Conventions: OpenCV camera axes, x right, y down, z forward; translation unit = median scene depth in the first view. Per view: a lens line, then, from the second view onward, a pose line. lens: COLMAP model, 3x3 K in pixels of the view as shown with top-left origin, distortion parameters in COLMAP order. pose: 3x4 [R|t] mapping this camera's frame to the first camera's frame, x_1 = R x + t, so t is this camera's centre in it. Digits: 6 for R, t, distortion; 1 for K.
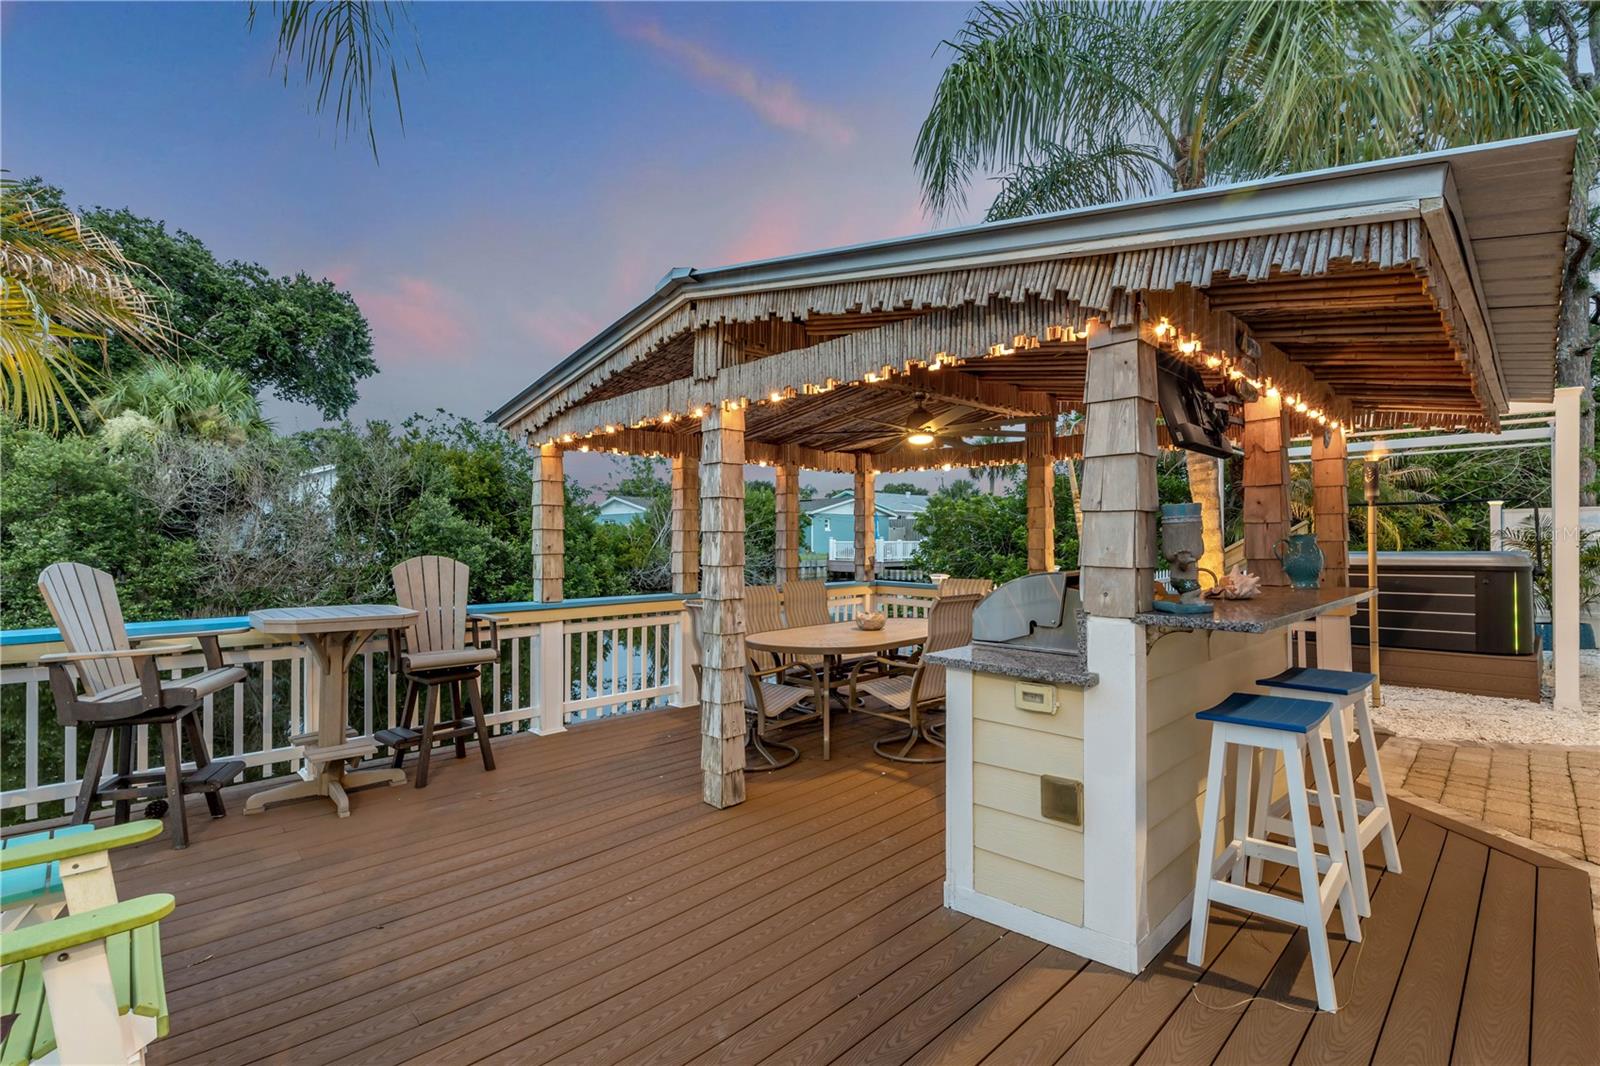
lens RADIAL K [[719.4, 0, 804.4], [0, 719.4, 531.1], [0, 0, 1]] dist [-0.001259, -0.000062]
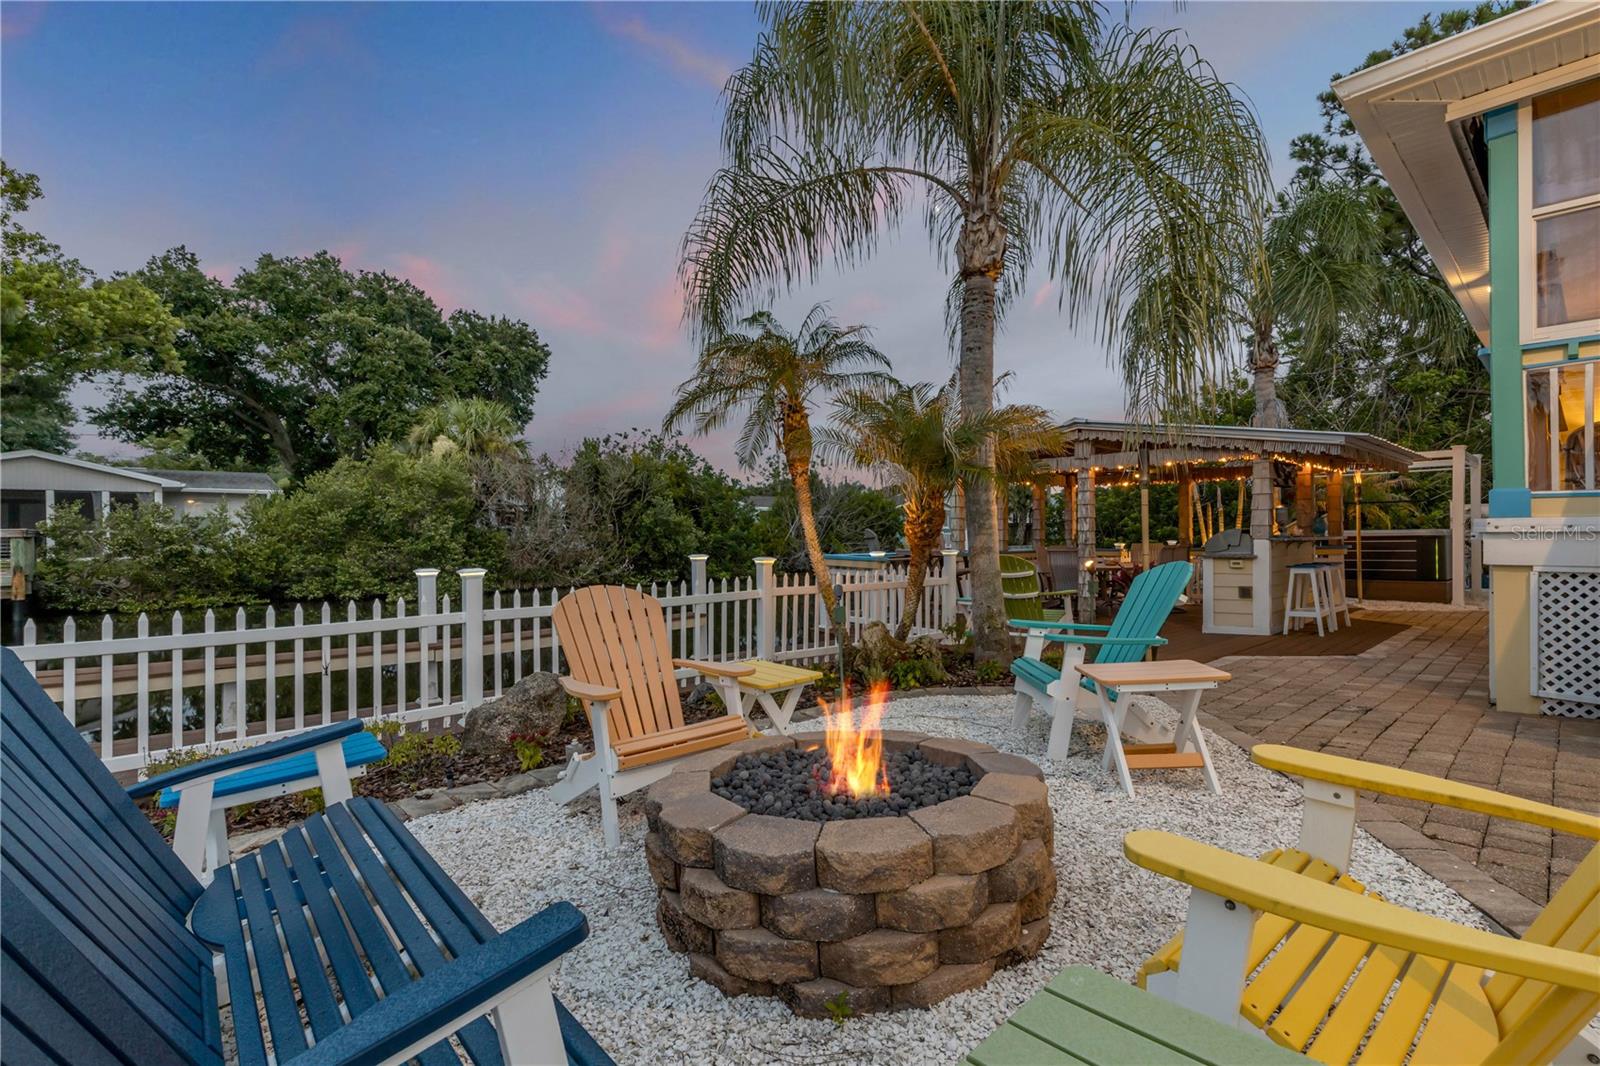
lens RADIAL K [[719.4, 0, 795.9], [0, 719.4, 534.7], [0, 0, 1]] dist [-0.001259, -0.000062]
pose [[0.999415, -0.001429, -0.034158, -0.692319], [0.001818, 0.999934, 0.011379, 0.019817], [0.034139, -0.011435, 0.999352, -1.040290]]
